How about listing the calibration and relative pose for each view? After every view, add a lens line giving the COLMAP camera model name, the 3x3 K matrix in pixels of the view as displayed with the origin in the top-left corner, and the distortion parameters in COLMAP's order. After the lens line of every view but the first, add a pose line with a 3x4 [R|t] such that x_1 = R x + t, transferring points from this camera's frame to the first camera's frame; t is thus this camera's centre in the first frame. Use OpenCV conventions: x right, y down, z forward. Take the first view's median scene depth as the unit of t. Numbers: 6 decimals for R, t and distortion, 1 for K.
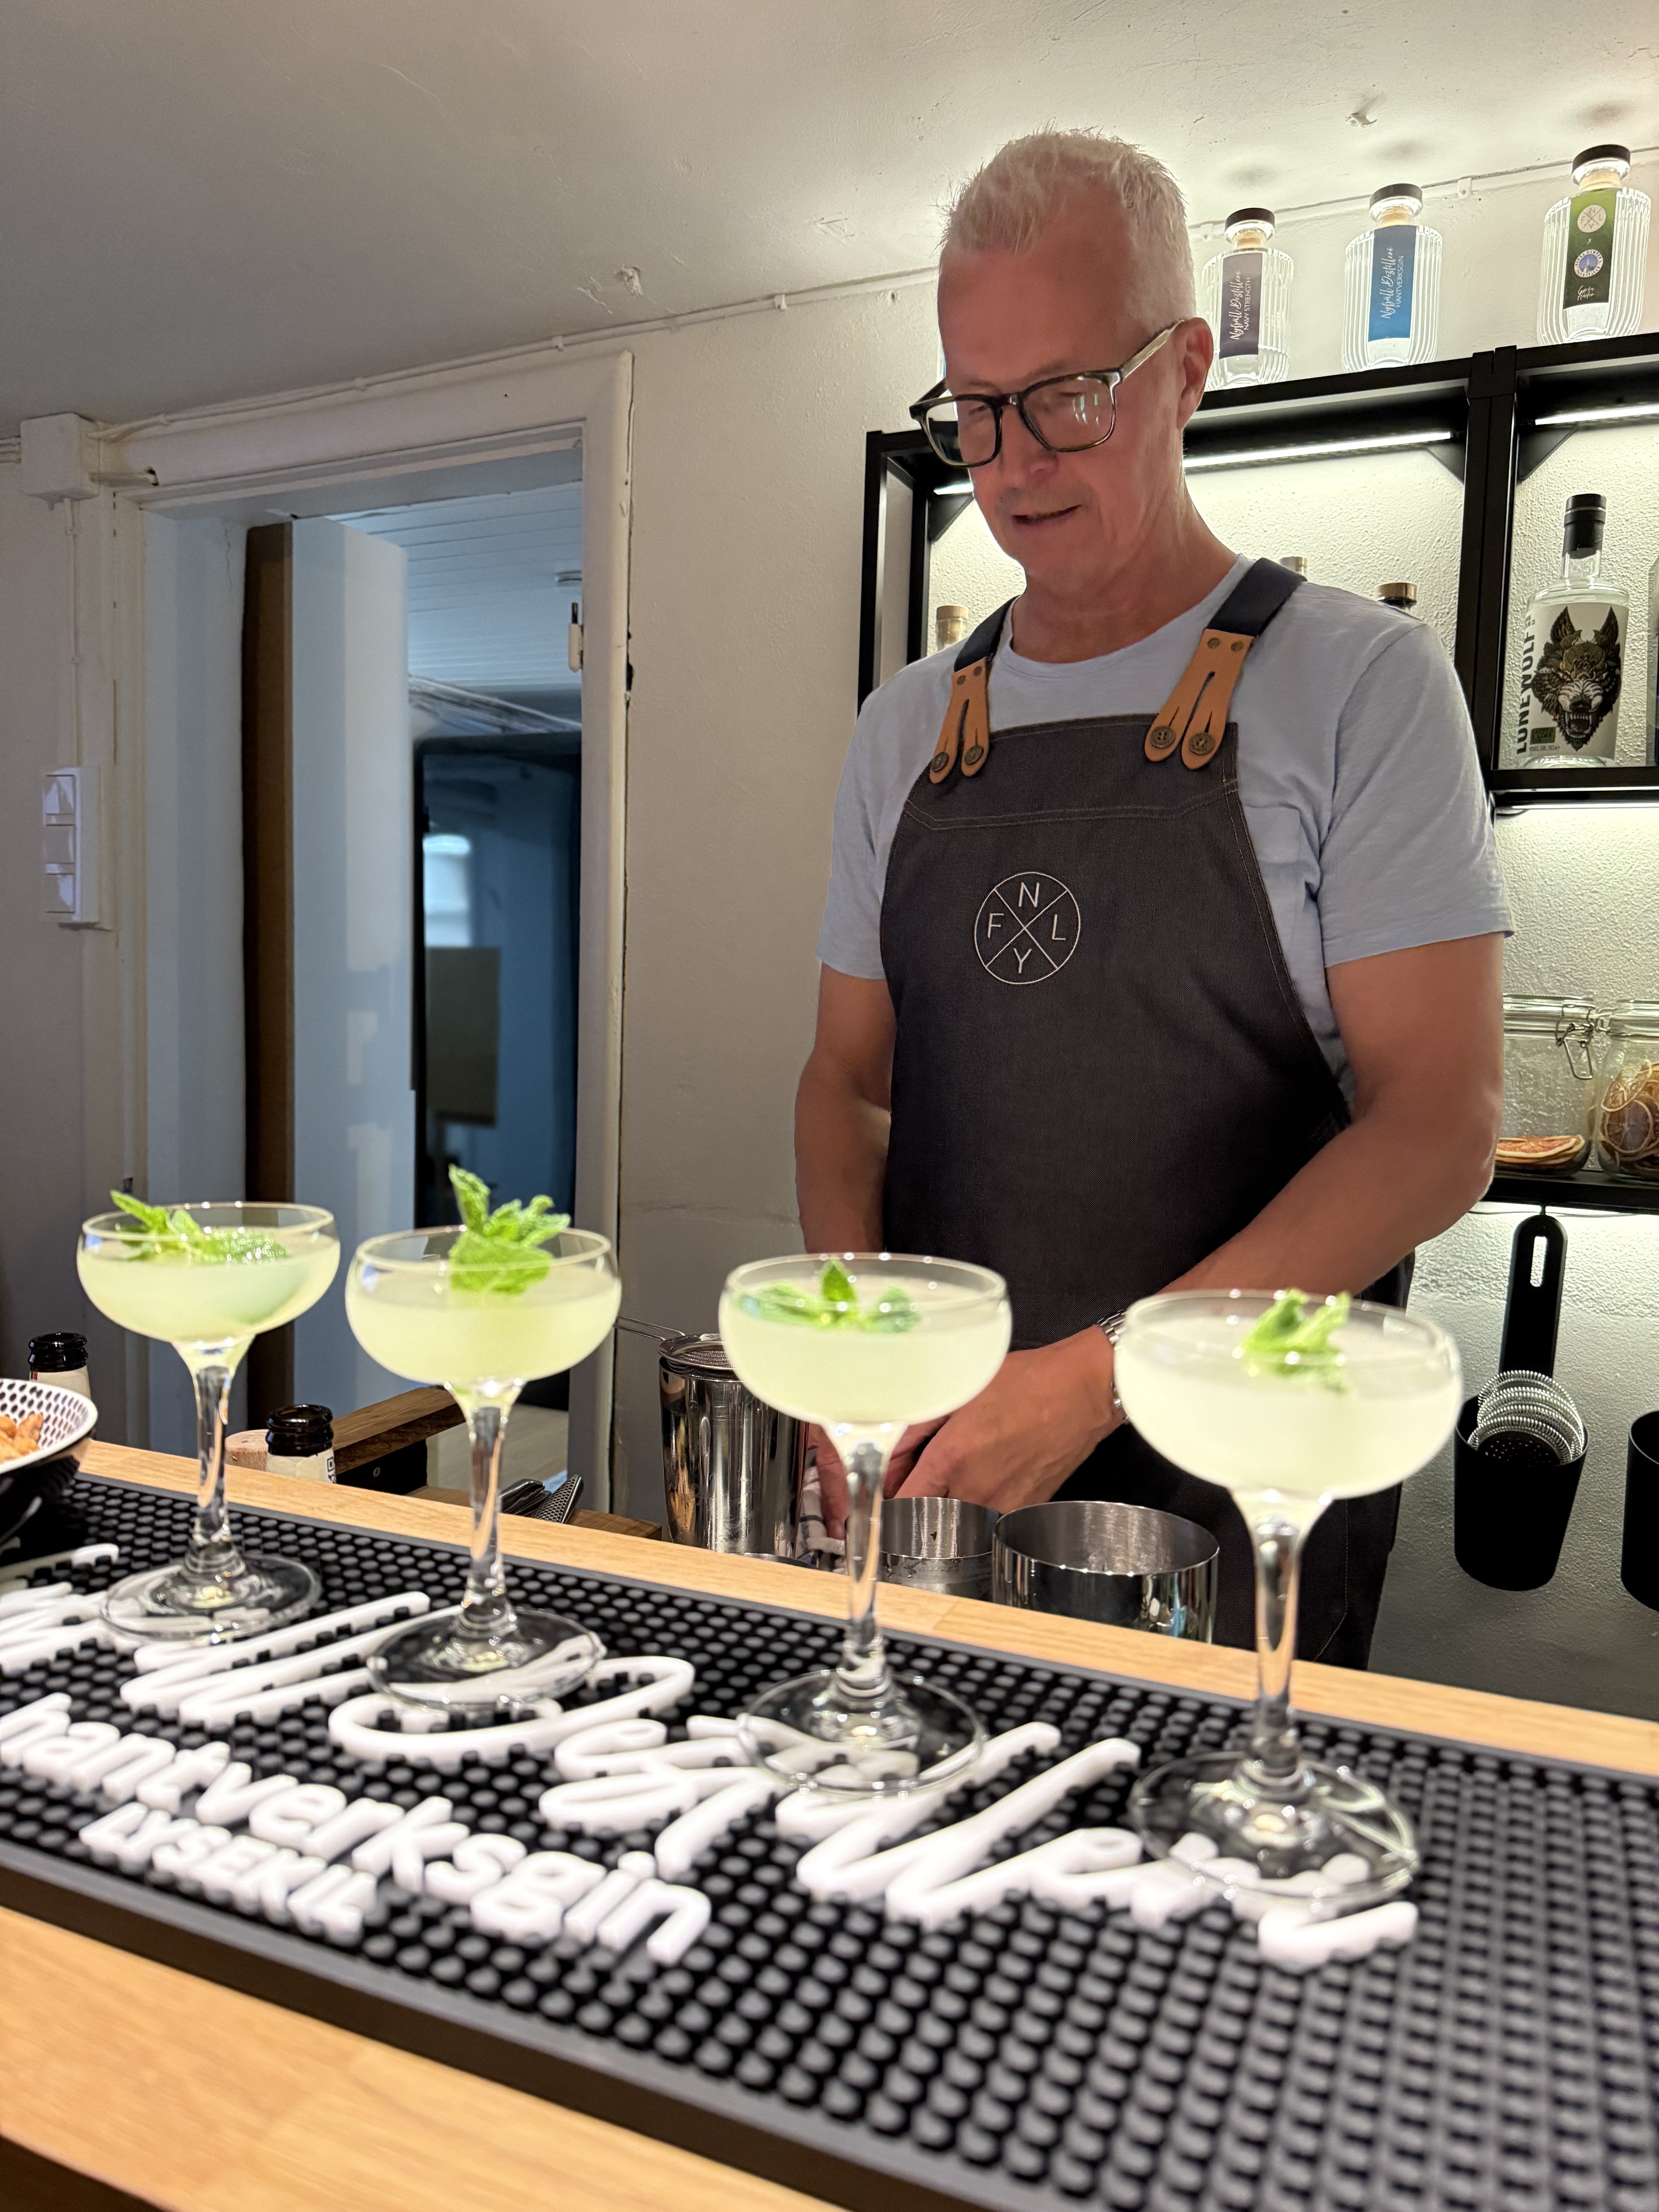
lens RADIAL K [[1659.8, 0, 802.0], [0, 1659.8, 1130.4], [0, 0, 1]] dist [0.047231, -0.063807]
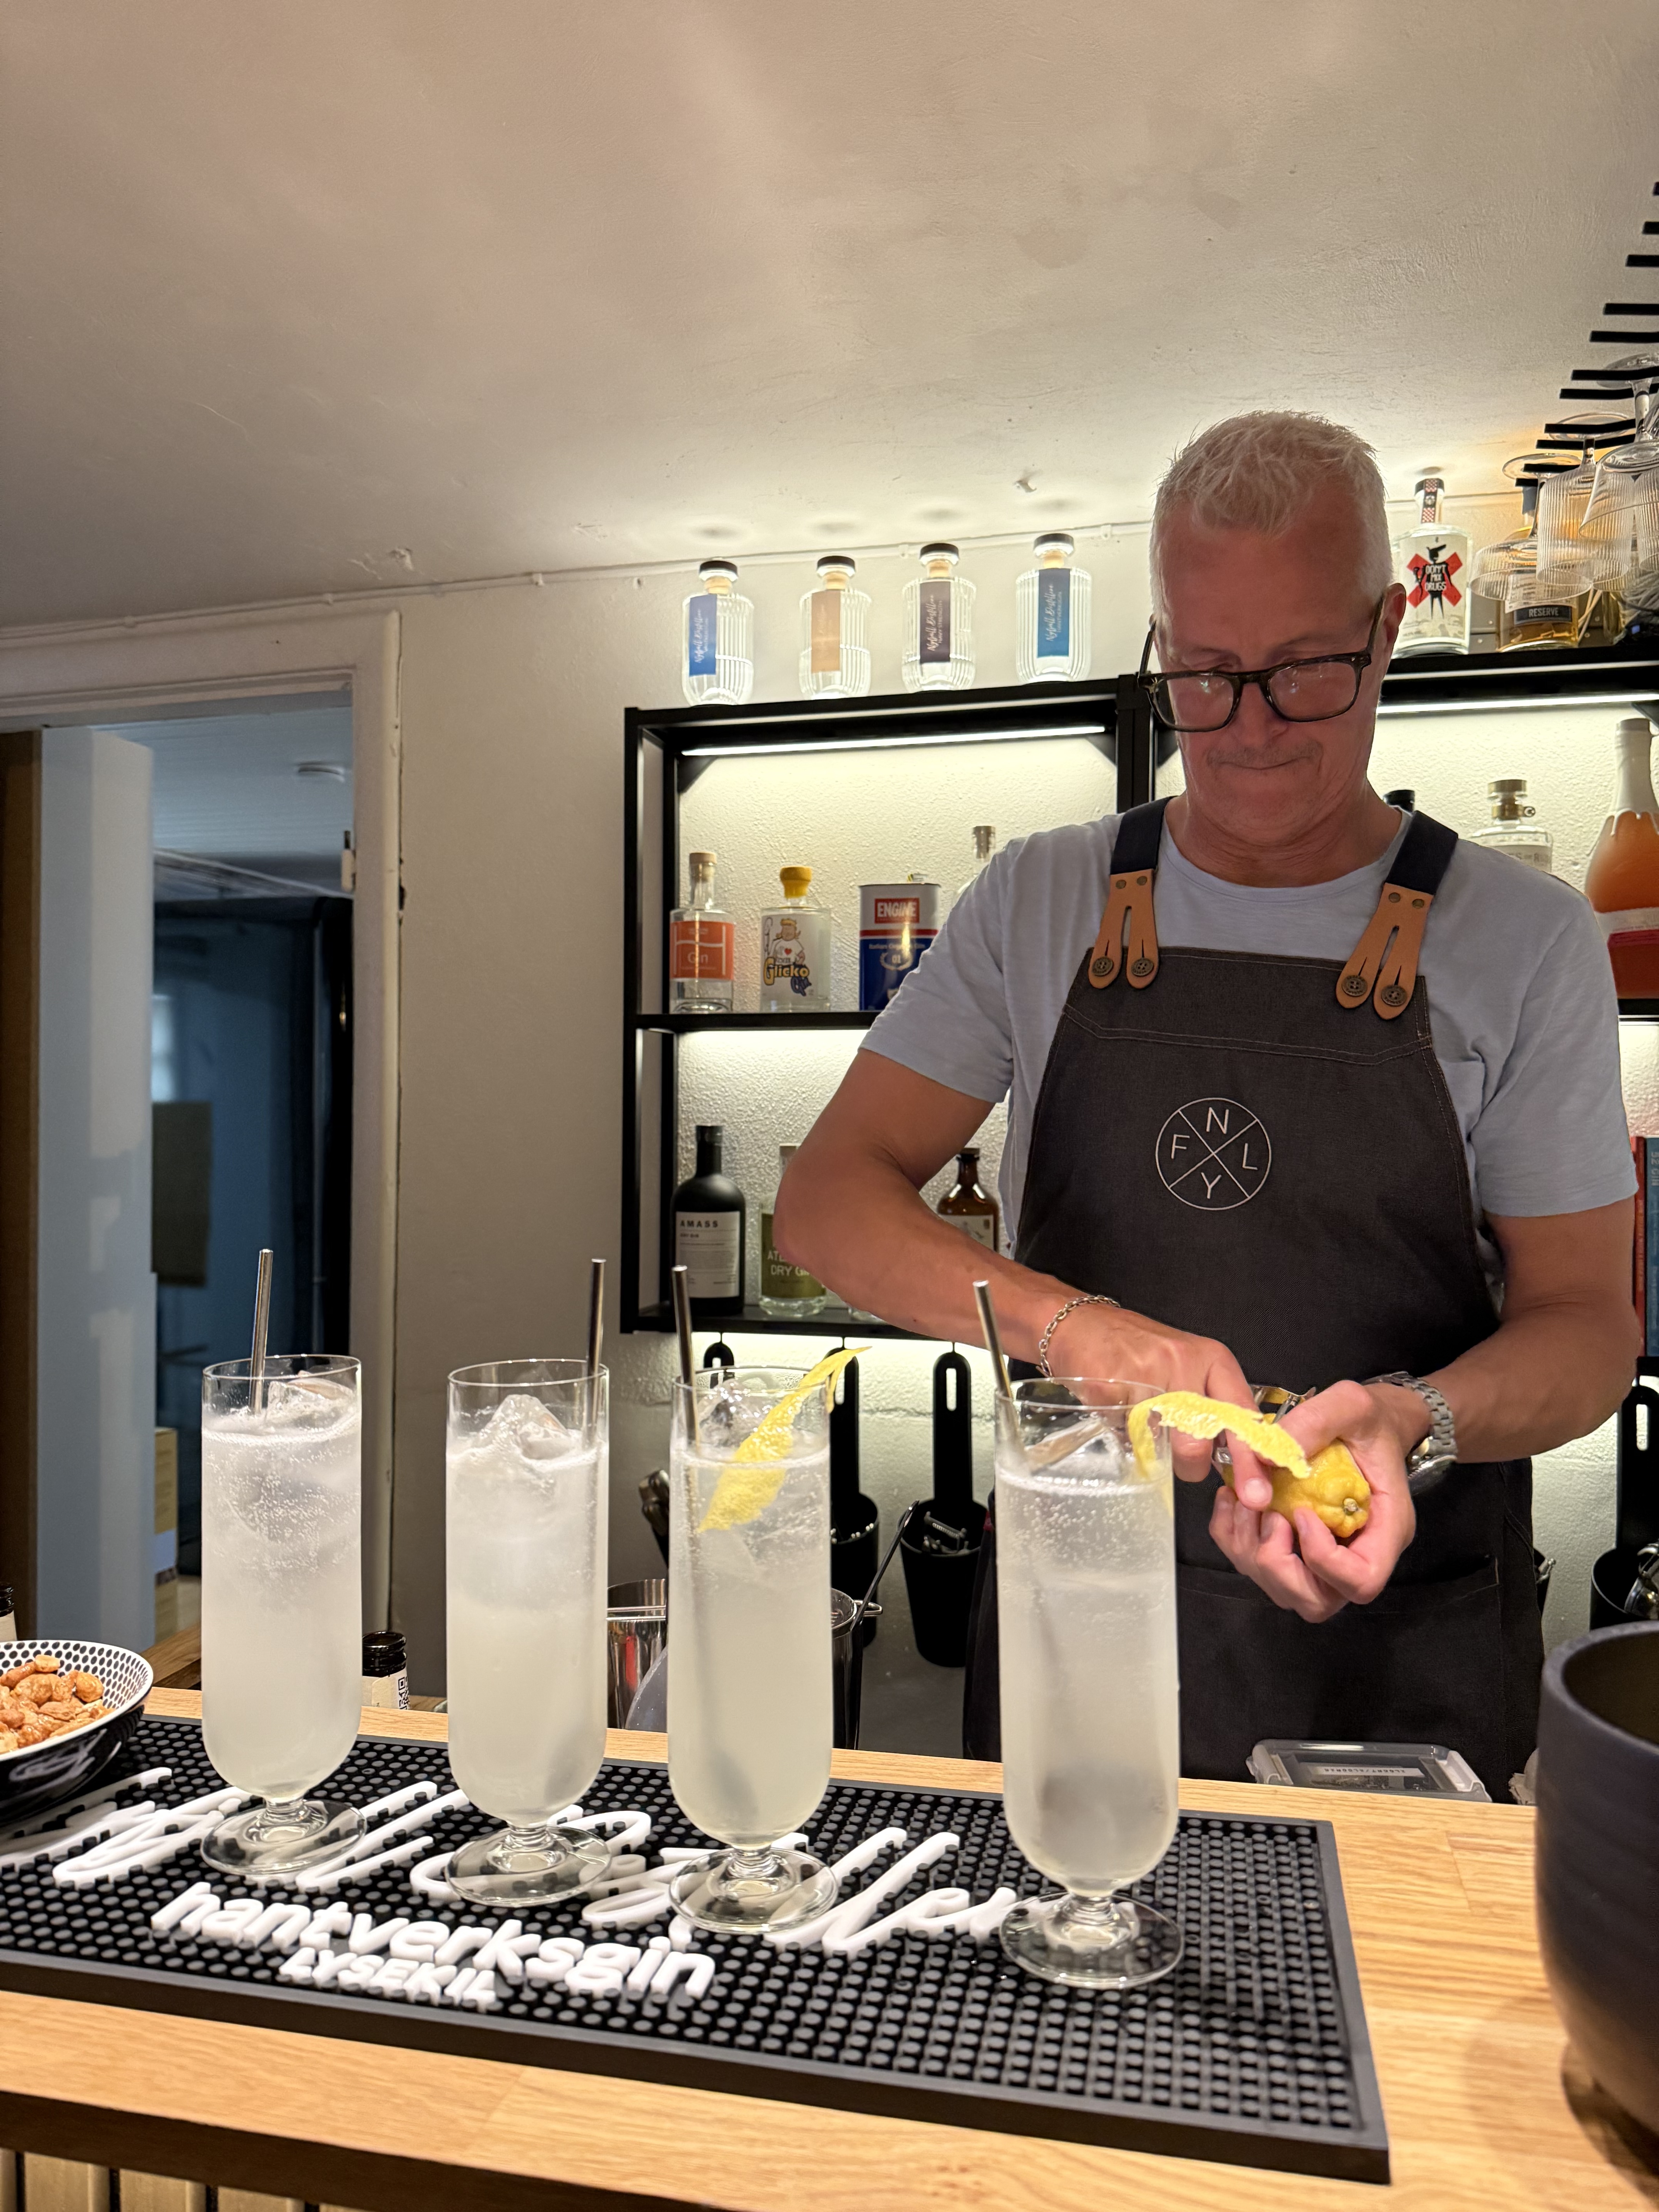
lens RADIAL K [[1659.8, 0, 849.4], [0, 1659.8, 1106.6], [0, 0, 1]] dist [0.047231, -0.063807]
pose [[0.979737, -0.022234, 0.199052, -0.180562], [0.039855, 0.995587, -0.084961, -0.162798], [-0.196284, 0.091173, 0.976299, -0.516709]]
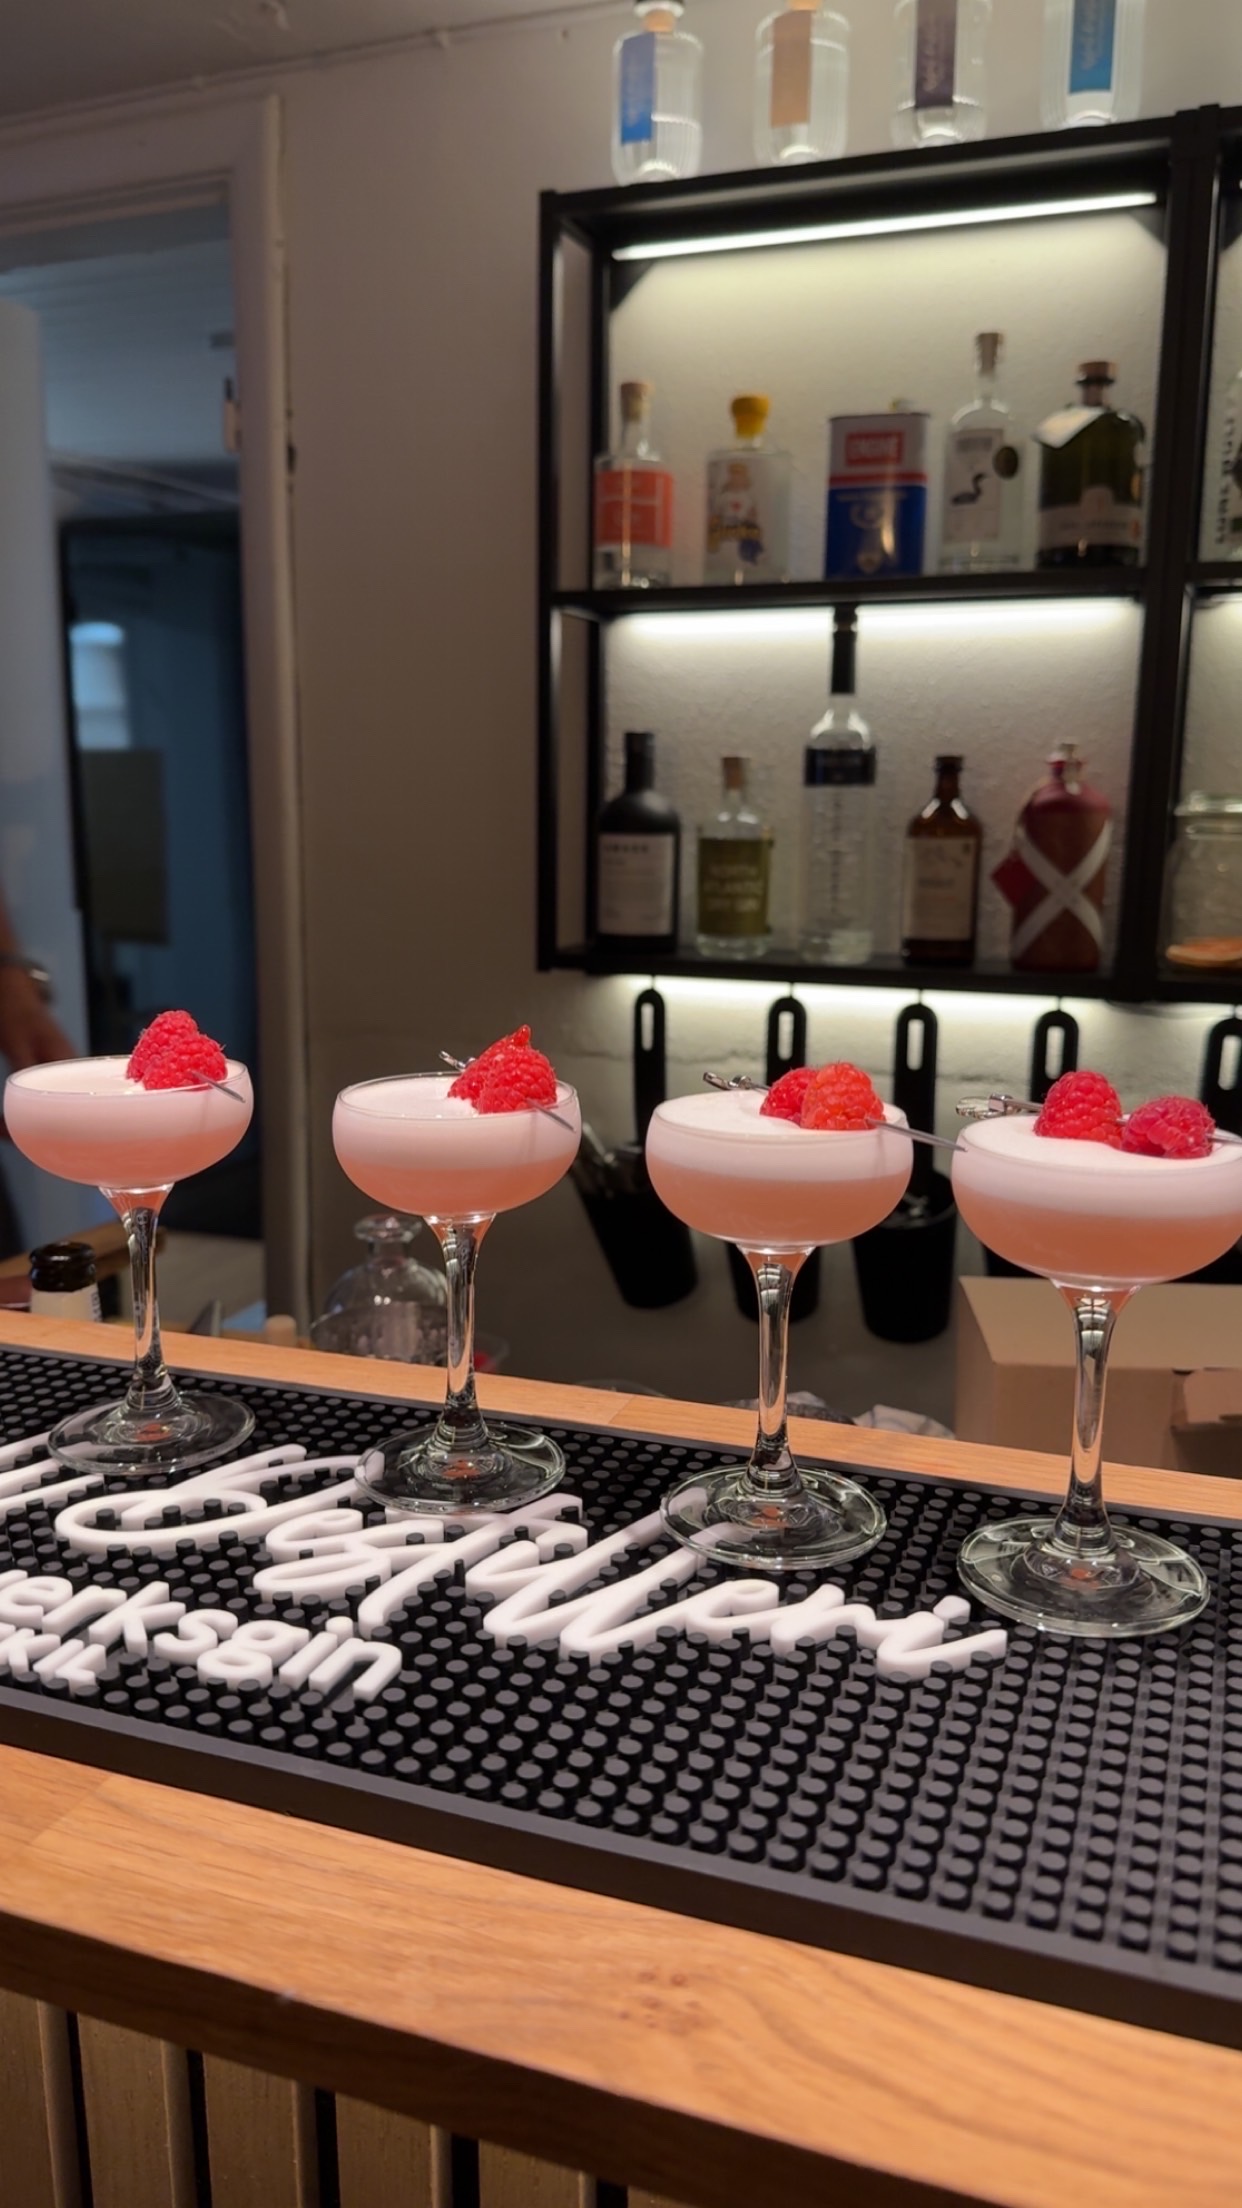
lens RADIAL K [[1752.6, 0, 602.6], [0, 1752.6, 1151.4], [0, 0, 1]] dist [0.052153, -0.093232]
pose [[0.998064, -0.028348, 0.055354, 0.018898], [0.021608, 0.992688, 0.118761, -0.016674], [-0.058316, -0.117335, 0.991379, -0.133840]]
